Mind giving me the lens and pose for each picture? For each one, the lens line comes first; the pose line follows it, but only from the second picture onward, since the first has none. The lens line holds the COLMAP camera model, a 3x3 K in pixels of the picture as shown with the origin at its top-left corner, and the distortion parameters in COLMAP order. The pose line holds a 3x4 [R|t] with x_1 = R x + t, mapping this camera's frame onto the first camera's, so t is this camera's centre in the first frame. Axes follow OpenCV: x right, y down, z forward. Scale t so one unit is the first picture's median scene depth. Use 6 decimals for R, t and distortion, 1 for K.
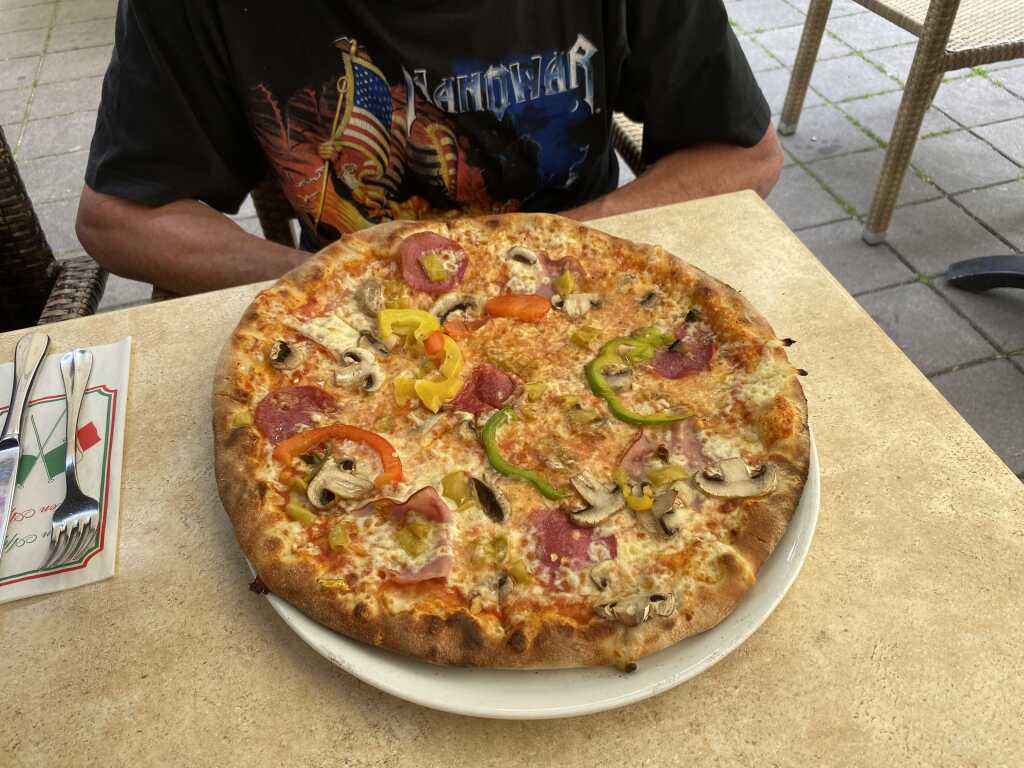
lens RADIAL K [[739.4, 0, 512.0], [0, 739.4, 384.0], [0, 0, 1]] dist [0.024053, -0.043351]
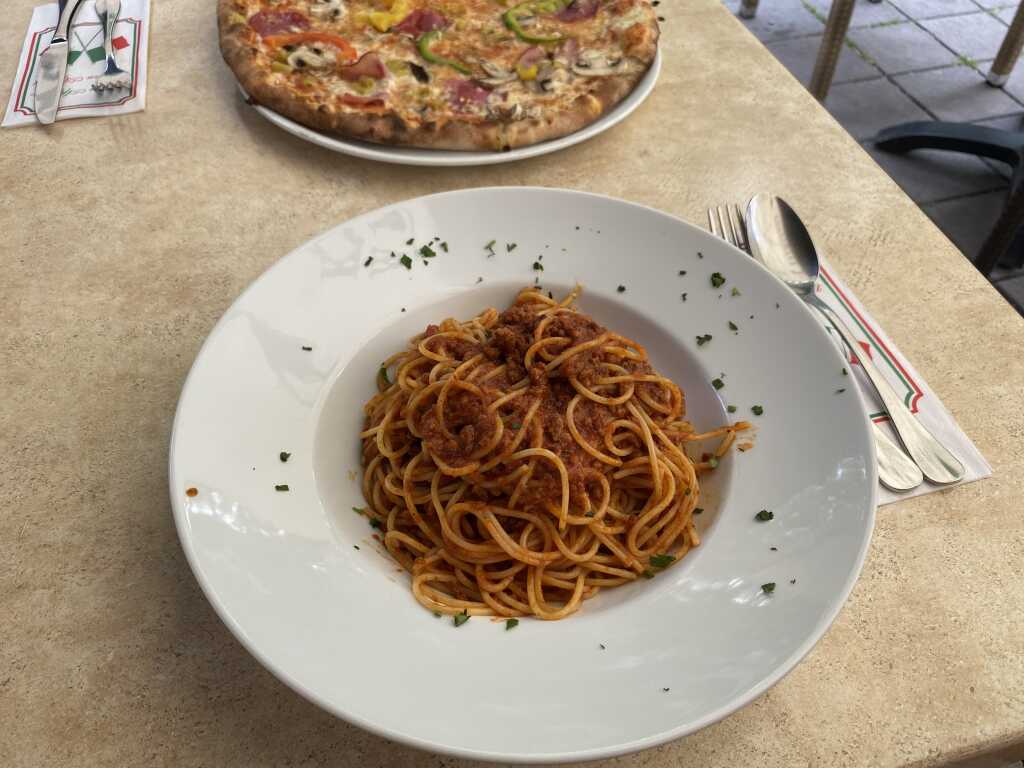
lens RADIAL K [[756.8, 0, 512.0], [0, 756.8, 384.0], [0, 0, 1]] dist [-0.013357, 0.001405]
pose [[0.998655, 0.043781, 0.027764, 0.121700], [-0.045237, 0.997506, 0.054172, 0.624248], [-0.025323, -0.055355, 0.998146, -0.417820]]
